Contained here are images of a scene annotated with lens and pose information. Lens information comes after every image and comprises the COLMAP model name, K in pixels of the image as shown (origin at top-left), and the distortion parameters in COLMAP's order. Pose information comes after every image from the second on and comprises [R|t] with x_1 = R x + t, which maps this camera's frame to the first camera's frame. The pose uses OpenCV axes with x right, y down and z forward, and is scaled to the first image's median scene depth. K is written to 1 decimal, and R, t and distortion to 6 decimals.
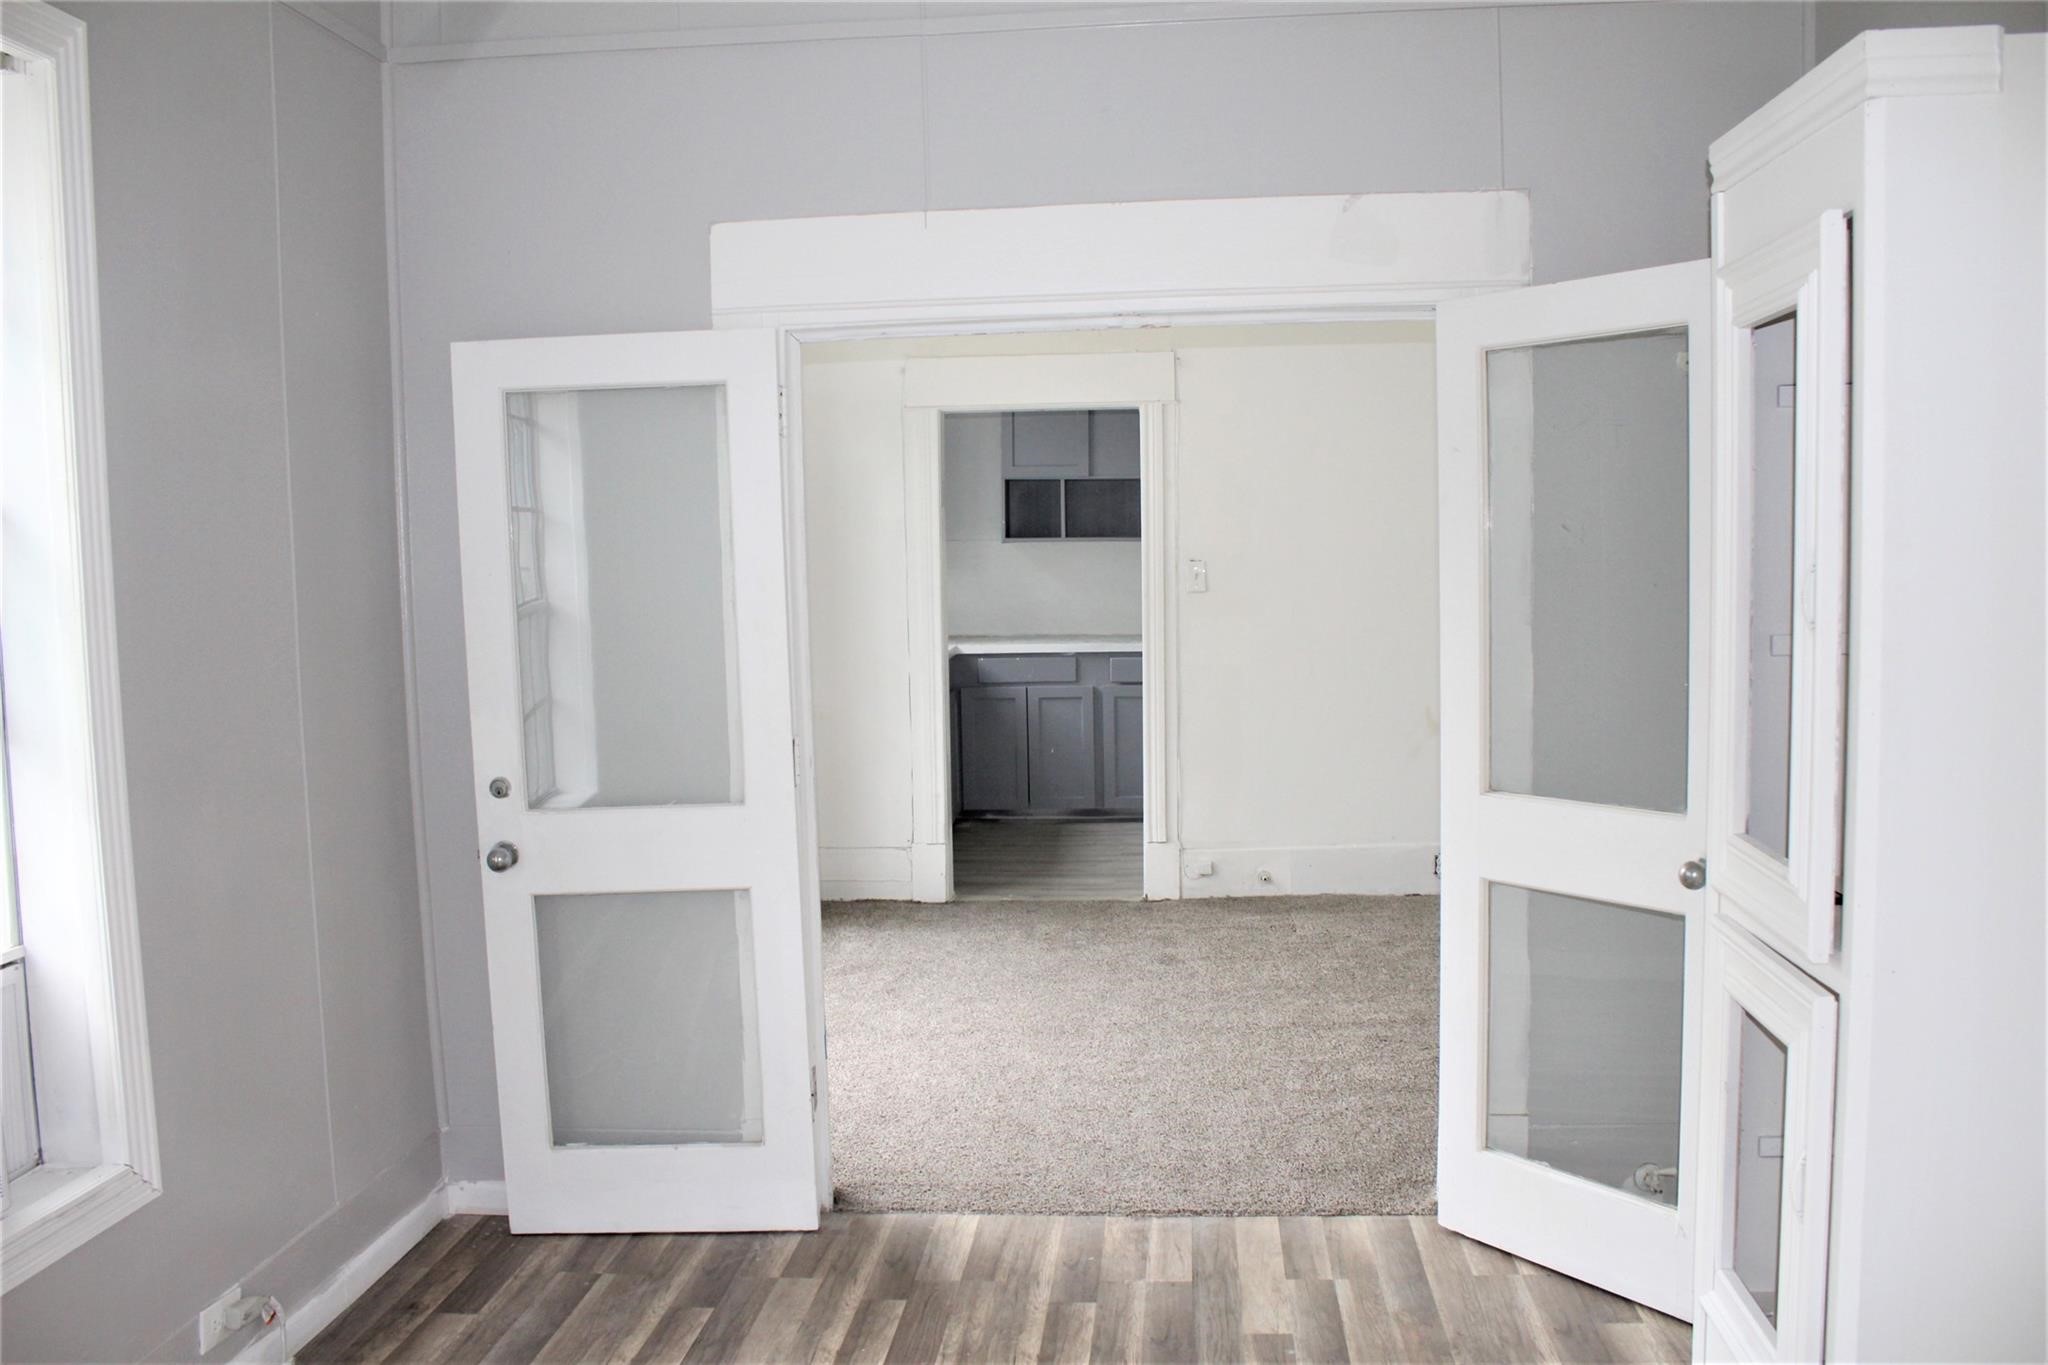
lens RADIAL K [[1726.8, 0, 1024.0], [0, 1726.8, 682.5], [0, 0, 1]] dist [-0.164904, 0.186836]
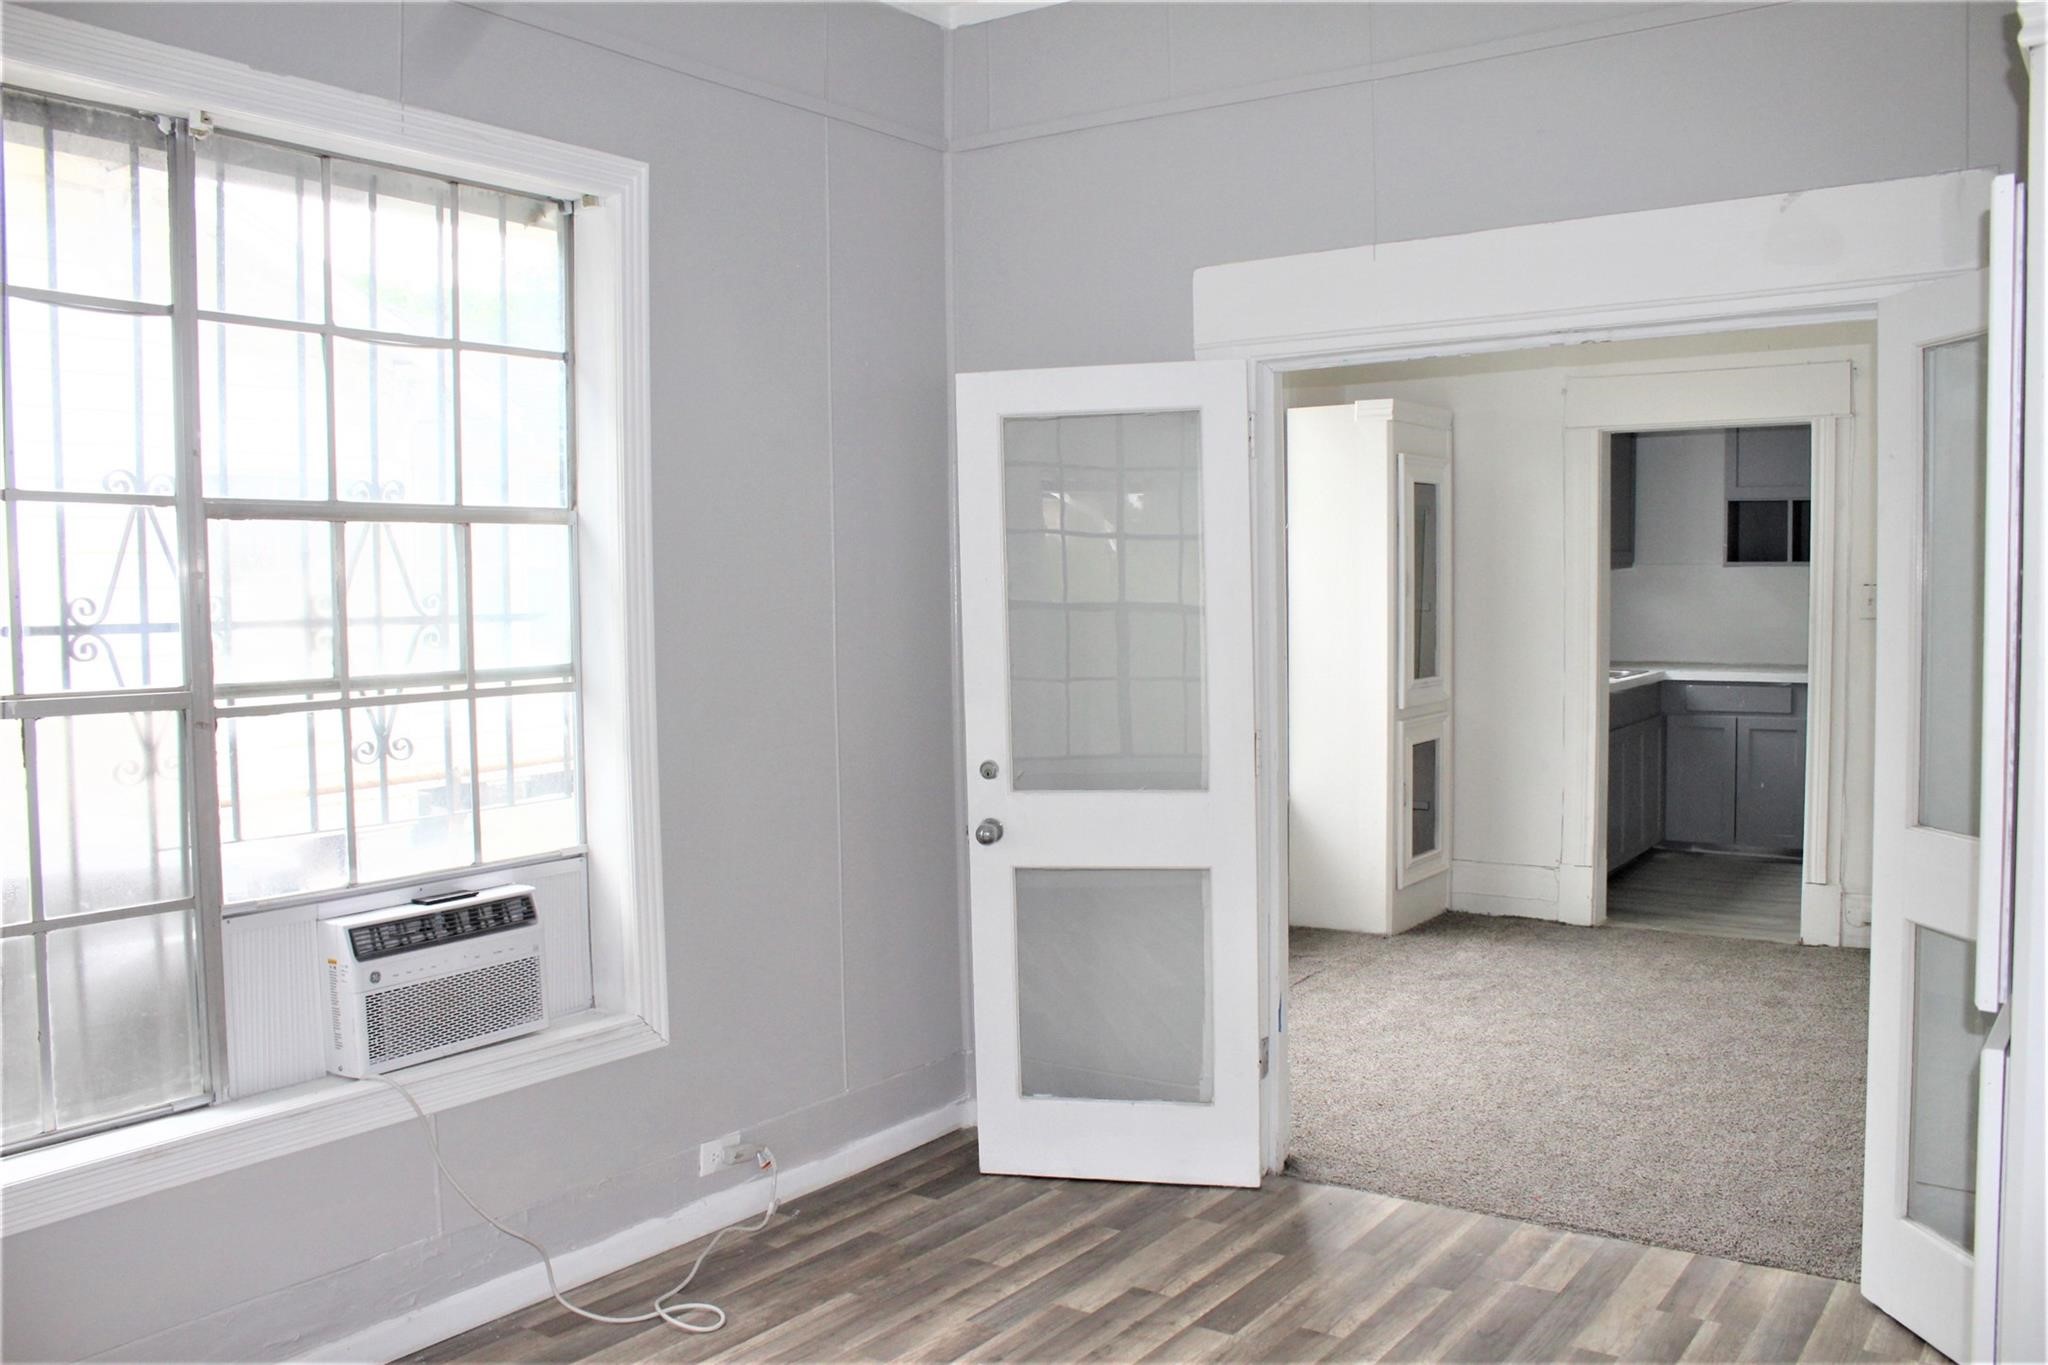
lens RADIAL K [[1726.8, 0, 1024.0], [0, 1726.8, 682.5], [0, 0, 1]] dist [-0.164904, 0.186836]
pose [[0.868407, 0.038284, -0.494372, 0.276129], [-0.045853, 0.998943, -0.003186, 0.010601], [0.493727, 0.025435, 0.869245, -0.024288]]
